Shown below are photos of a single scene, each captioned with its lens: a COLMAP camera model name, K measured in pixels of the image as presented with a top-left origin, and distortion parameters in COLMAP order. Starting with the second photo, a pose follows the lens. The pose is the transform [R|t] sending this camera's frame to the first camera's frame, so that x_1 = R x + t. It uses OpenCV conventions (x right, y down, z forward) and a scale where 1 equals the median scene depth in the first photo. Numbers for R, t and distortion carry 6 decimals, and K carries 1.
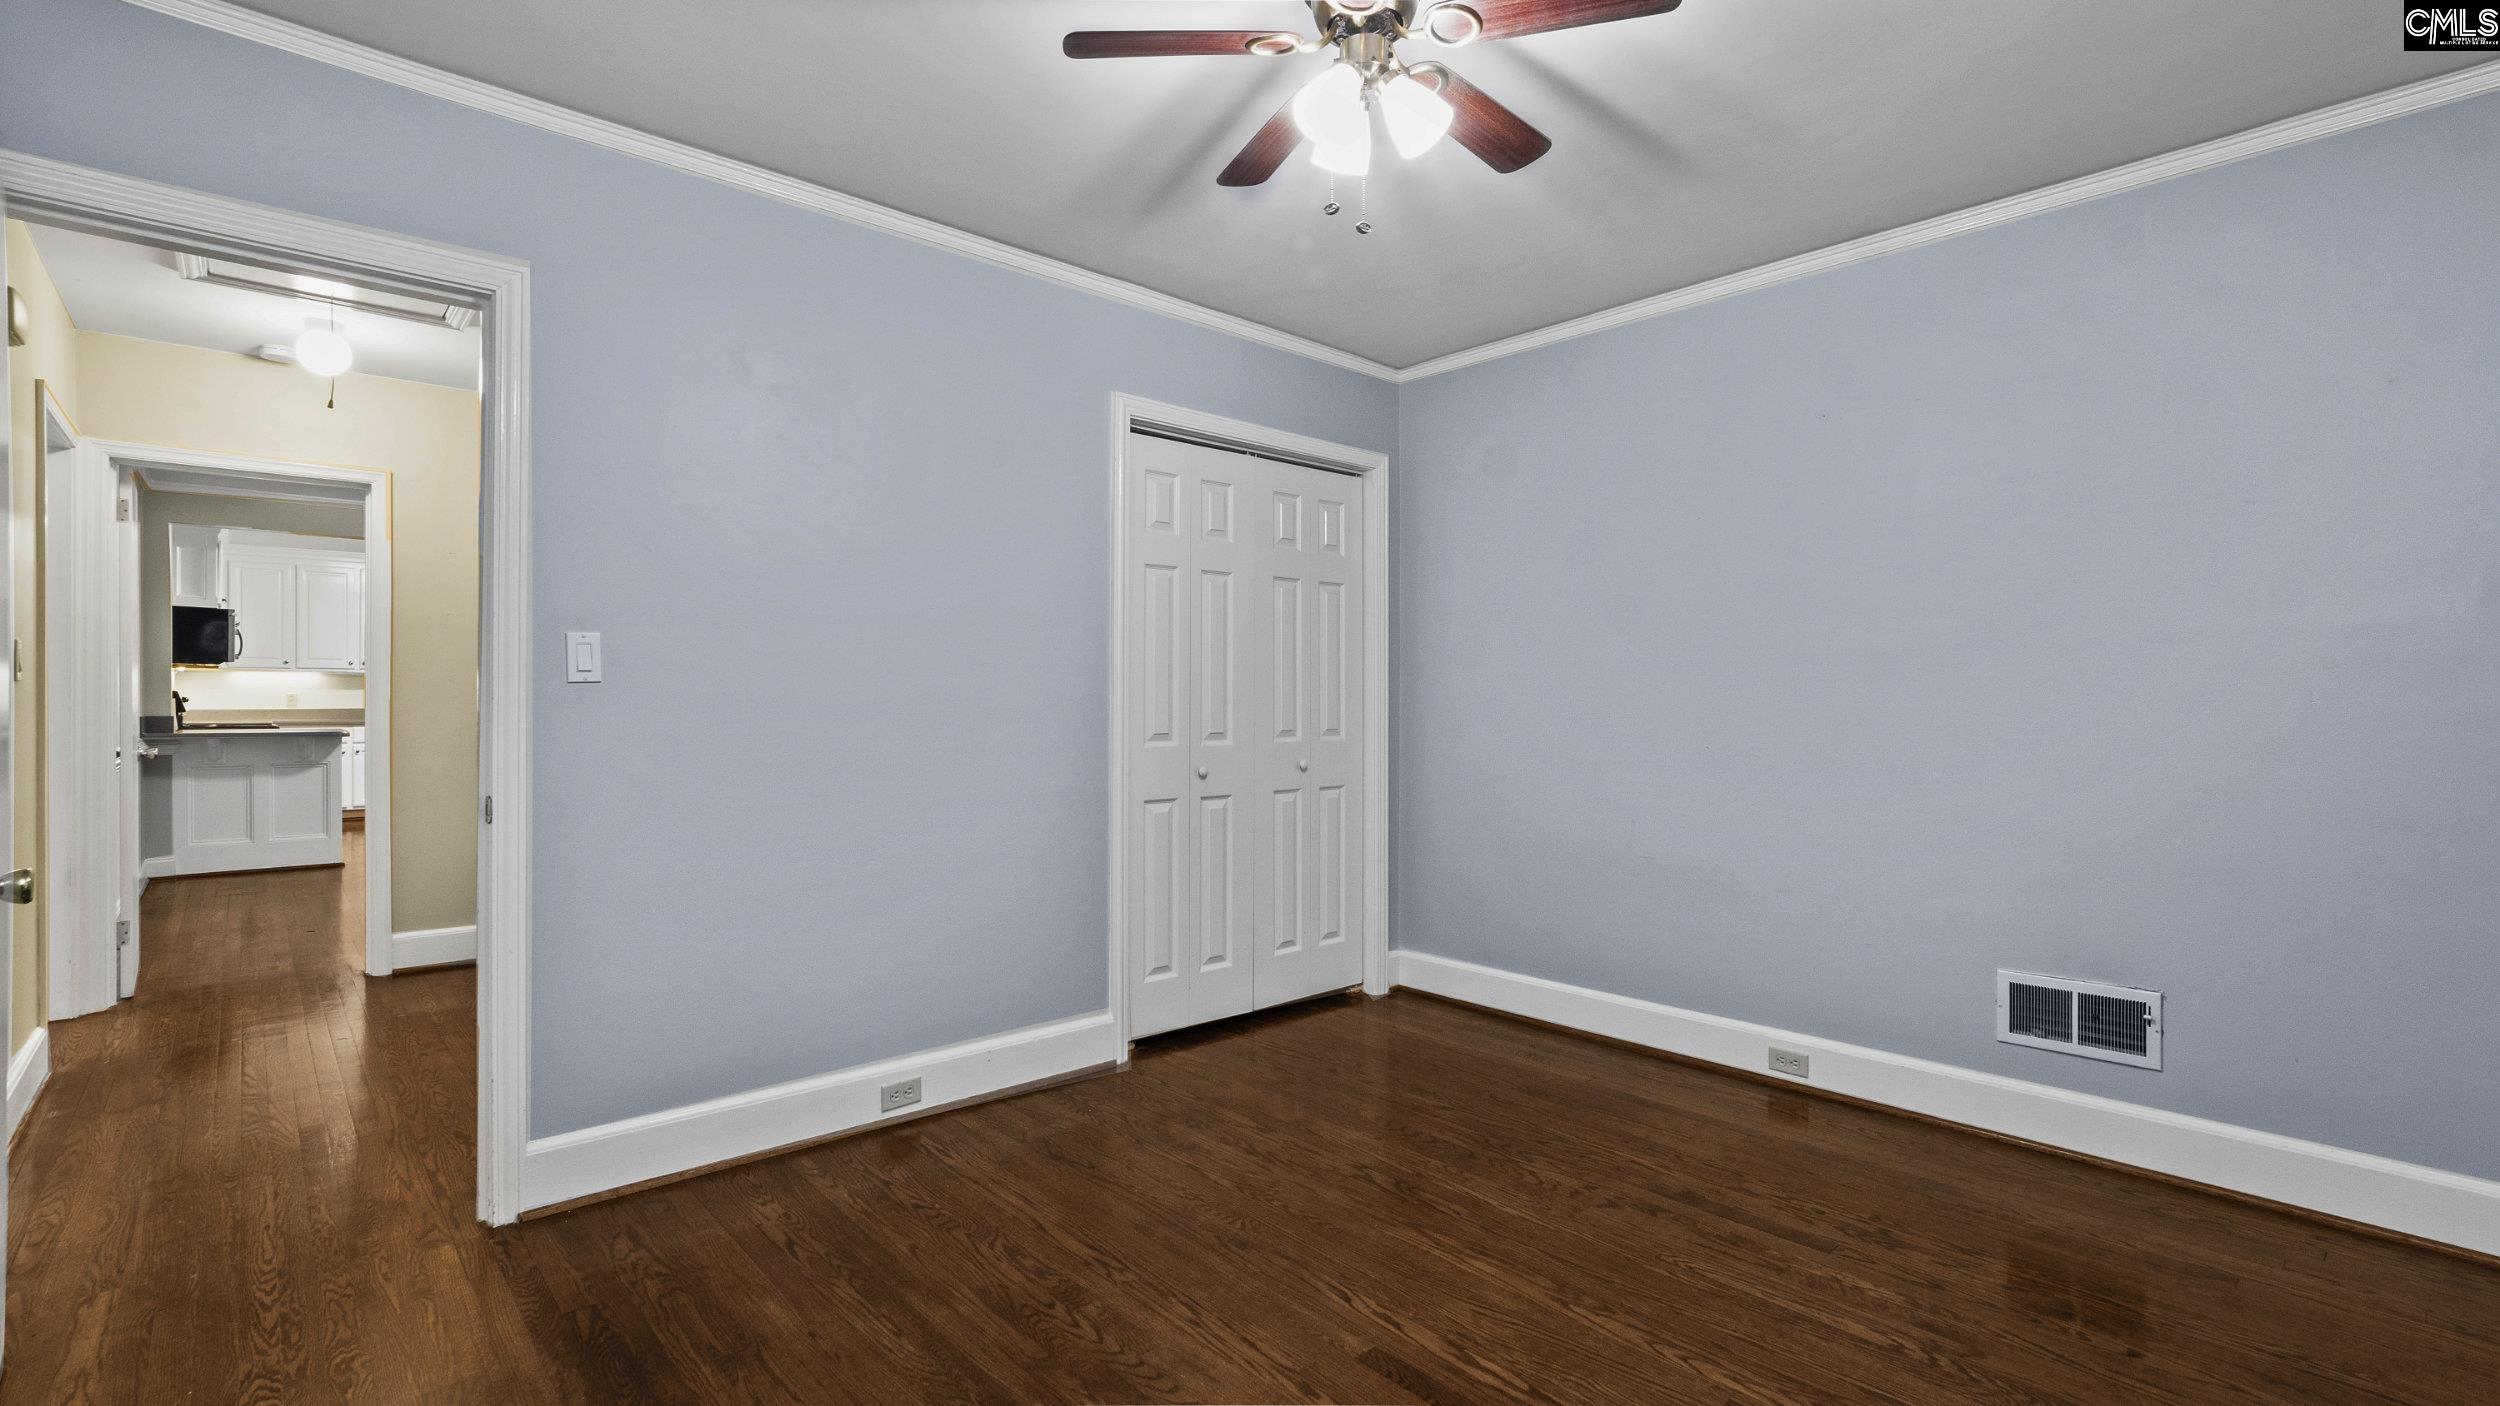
lens RADIAL K [[1104.9, 0, 1203.5], [0, 1104.9, 702.6], [0, 0, 1]] dist [-0.002158, 0.000258]
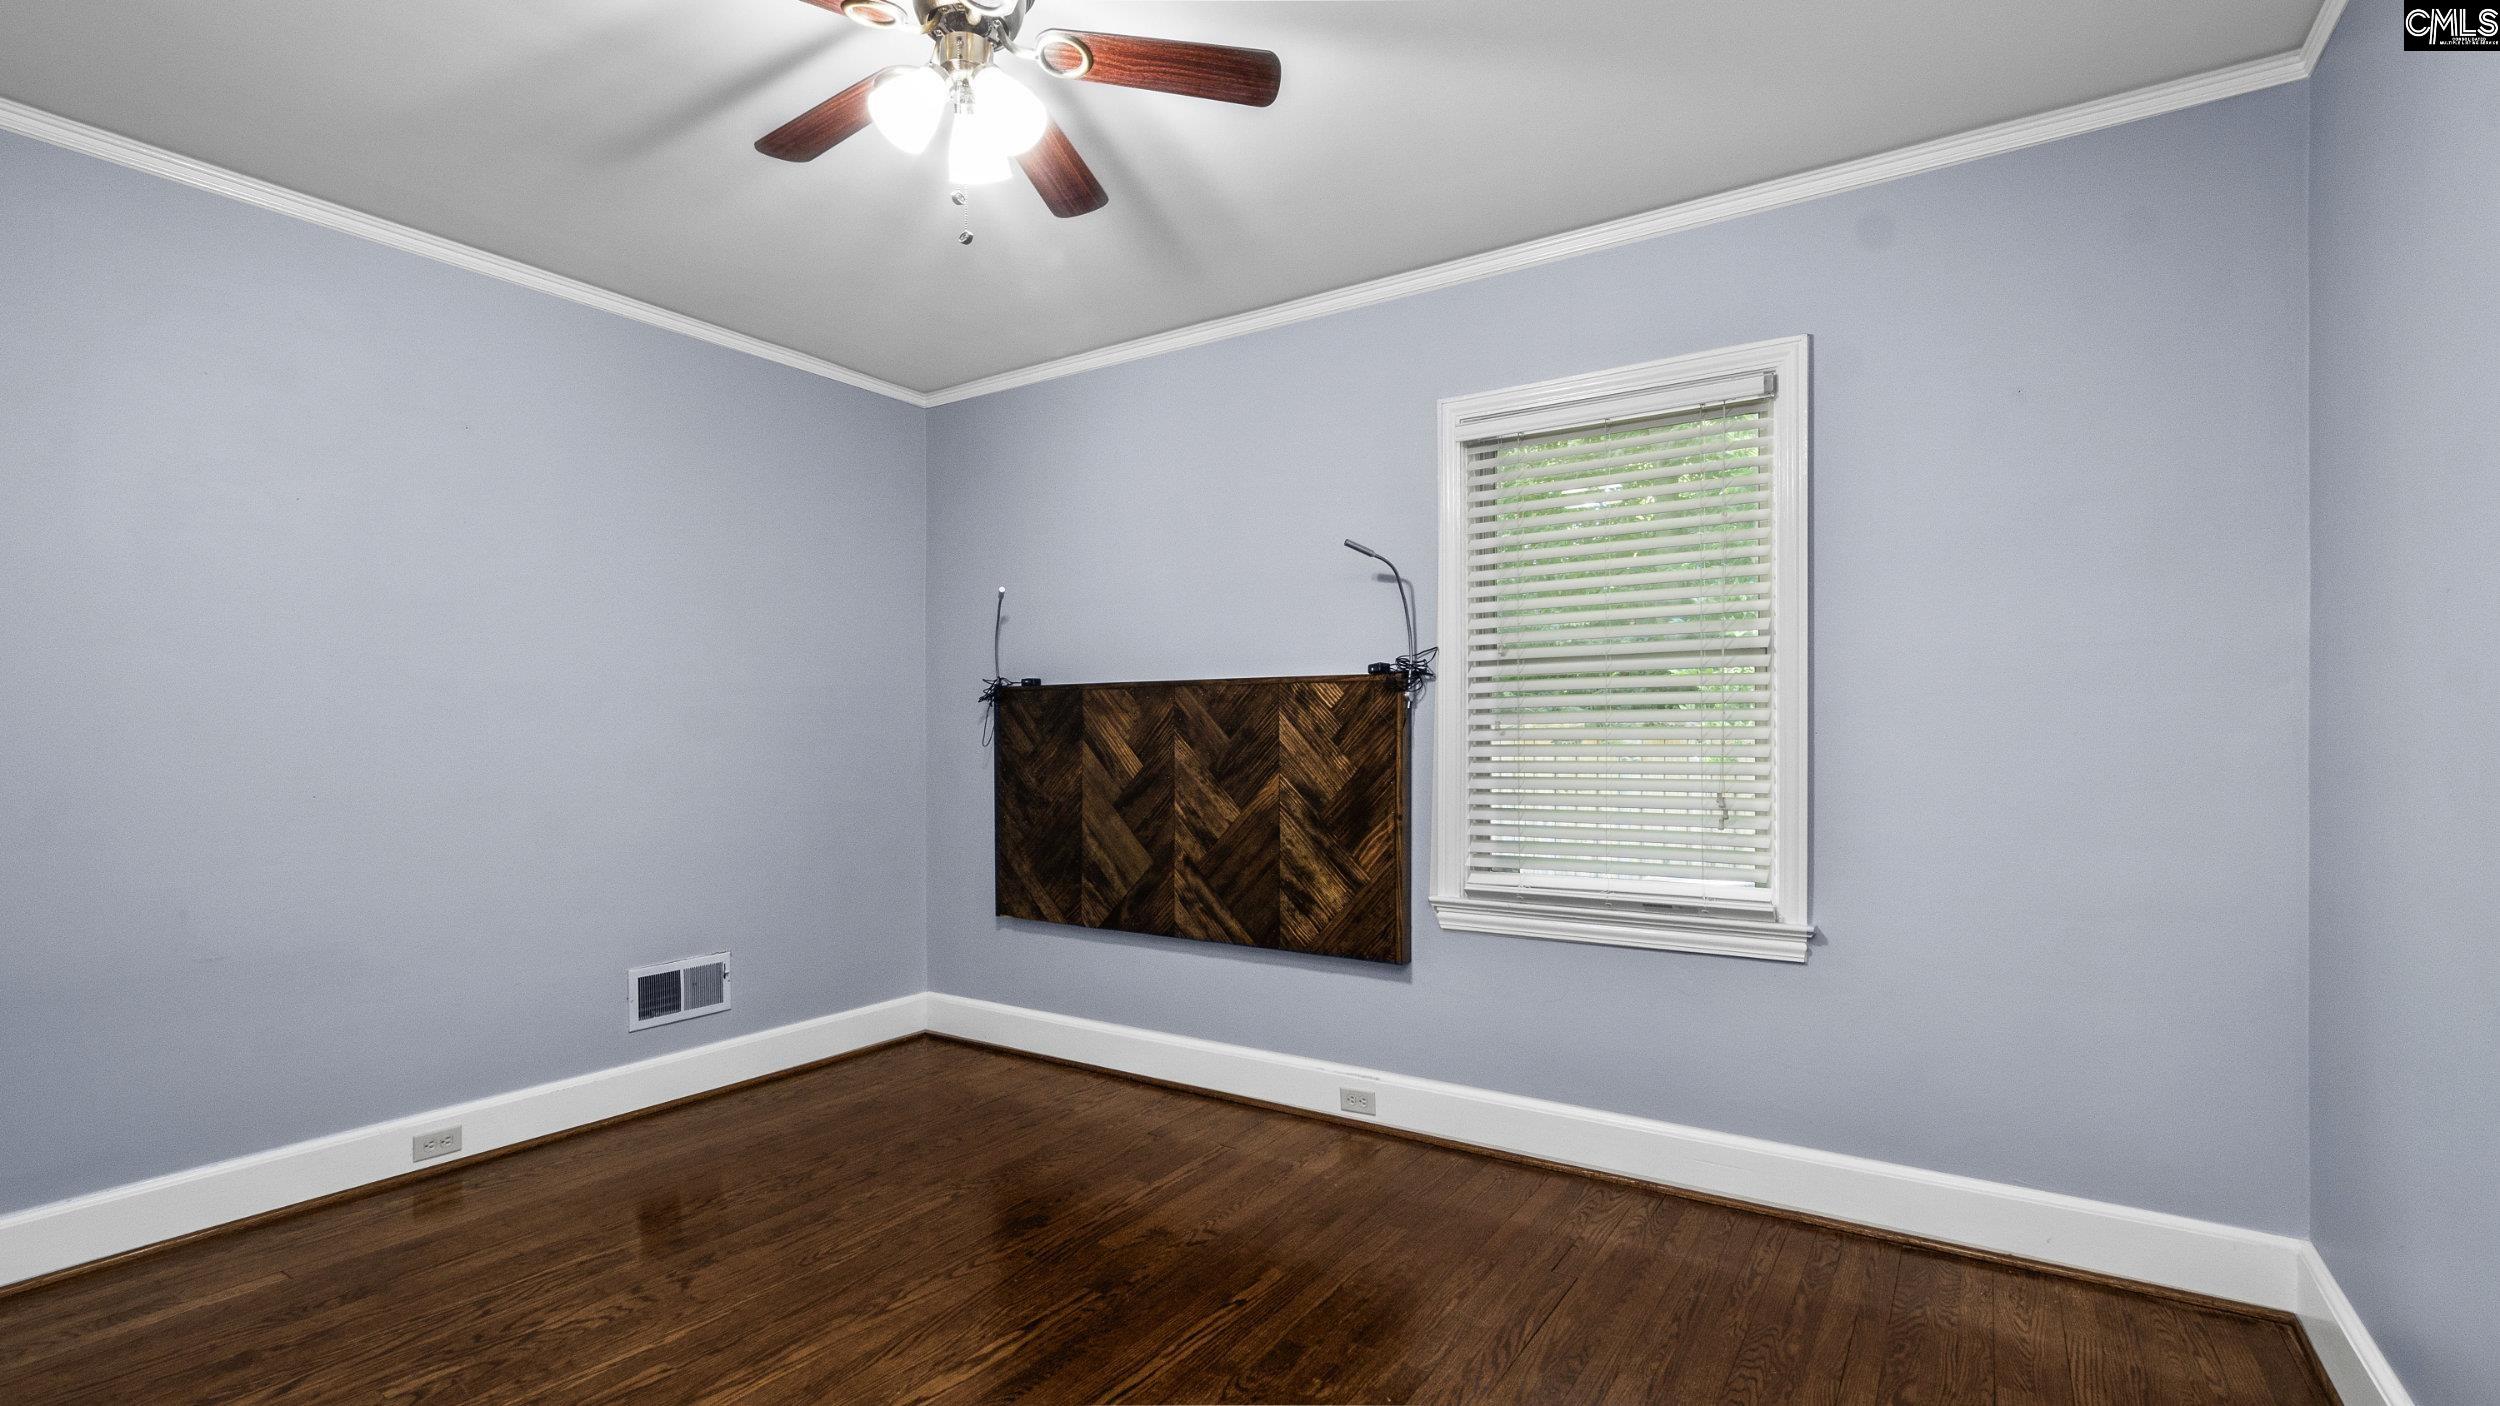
lens RADIAL K [[1135.9, 0, 1250.7], [0, 1135.9, 746.0], [0, 0, 1]] dist [0.000781, 0.000157]
pose [[-0.267944, -0.011847, 0.963362, -0.632639], [-0.001249, 0.999928, 0.011949, -0.005374], [-0.963434, 0.001998, -0.267939, 0.752390]]
